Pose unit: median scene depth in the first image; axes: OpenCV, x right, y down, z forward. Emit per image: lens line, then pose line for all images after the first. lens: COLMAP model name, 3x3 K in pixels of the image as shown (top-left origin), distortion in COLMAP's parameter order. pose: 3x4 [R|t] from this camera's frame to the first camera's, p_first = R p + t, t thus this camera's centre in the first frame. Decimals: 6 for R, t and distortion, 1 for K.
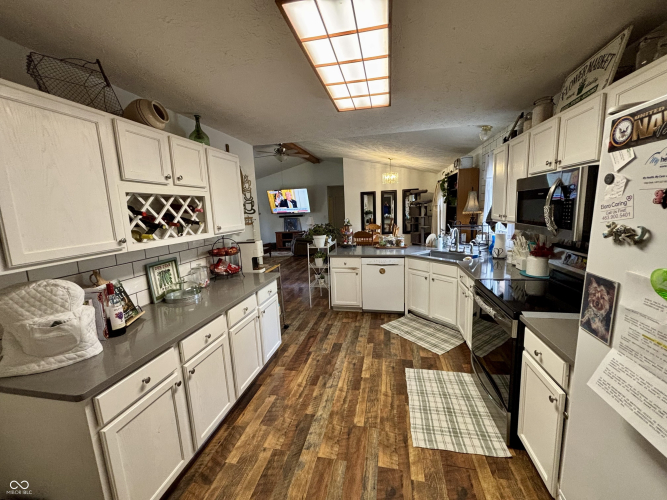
lens RADIAL K [[266.9, 0, 335.9], [0, 266.9, 244.8], [0, 0, 1]] dist [-0.000837, 0.000805]
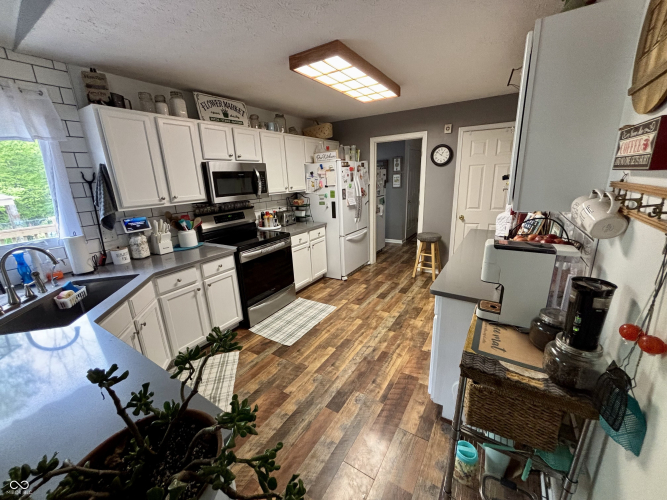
lens RADIAL K [[266.9, 0, 334.6], [0, 266.9, 247.8], [0, 0, 1]] dist [-0.000837, 0.000805]
pose [[-0.929921, -0.014171, 0.367485, -0.274716], [0.130400, 0.921625, 0.365518, -0.229109], [-0.343863, 0.387823, -0.855191, 1.803211]]
